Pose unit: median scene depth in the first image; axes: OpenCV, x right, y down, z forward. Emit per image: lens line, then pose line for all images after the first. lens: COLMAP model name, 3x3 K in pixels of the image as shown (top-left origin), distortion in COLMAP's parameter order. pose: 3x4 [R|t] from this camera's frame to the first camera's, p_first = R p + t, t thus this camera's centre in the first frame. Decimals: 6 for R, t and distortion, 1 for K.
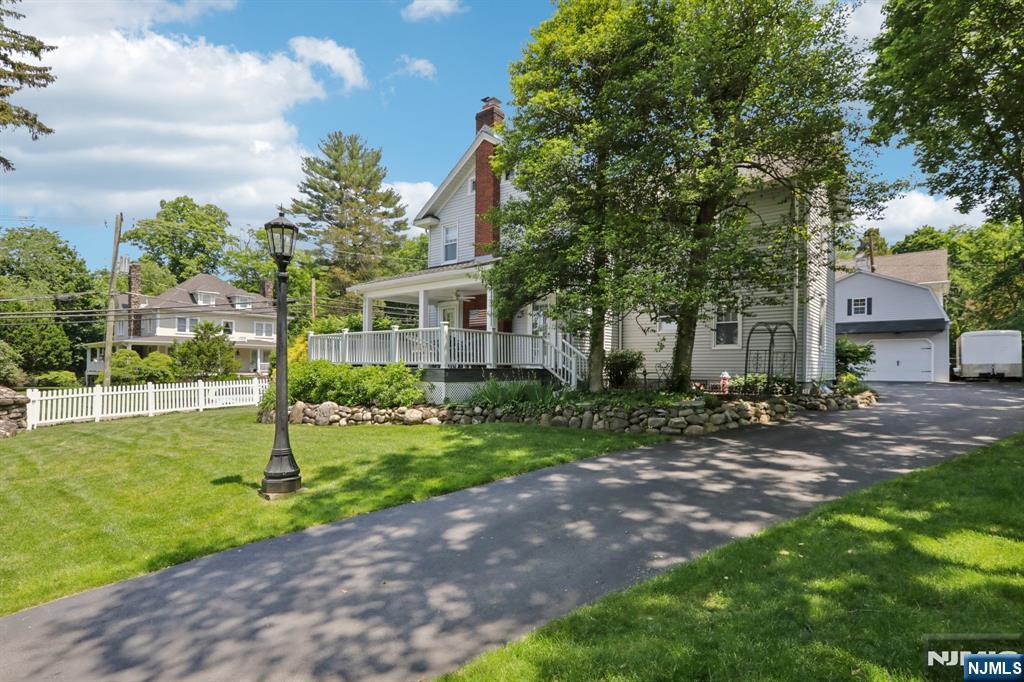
lens RADIAL K [[523.1, 0, 510.3], [0, 523.1, 368.4], [0, 0, 1]] dist [0.001620, 0.002253]
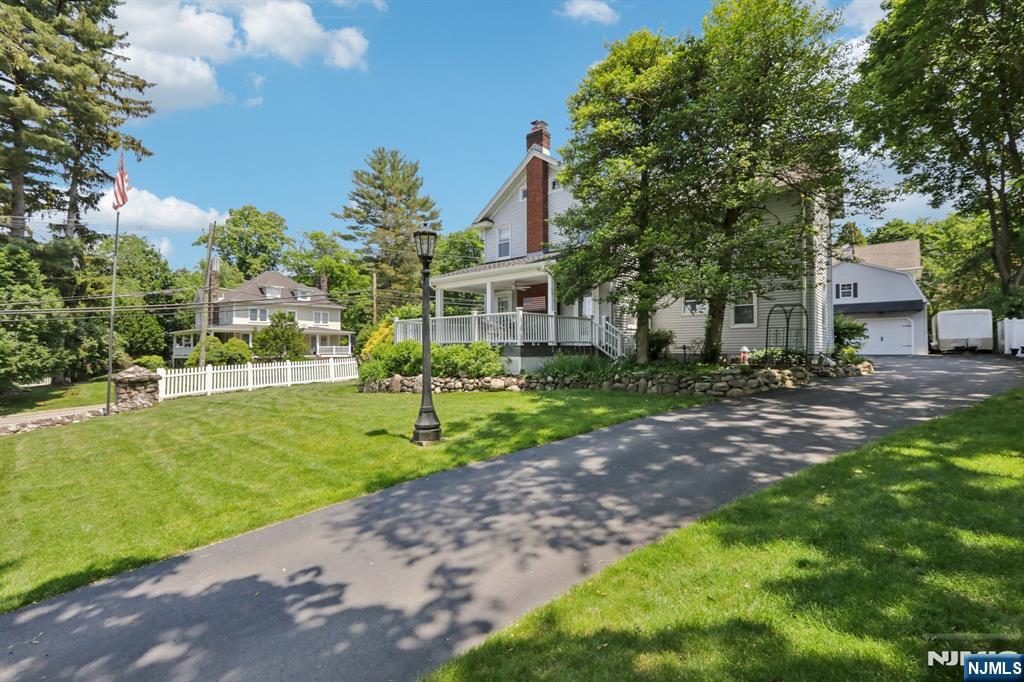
lens RADIAL K [[460.7, 0, 511.2], [0, 460.7, 344.9], [0, 0, 1]] dist [-0.004098, 0.004581]
pose [[0.999663, -0.011938, -0.023032, -0.101611], [0.011692, 0.999873, -0.010802, 0.008255], [0.023158, 0.010529, 0.999676, -0.063789]]
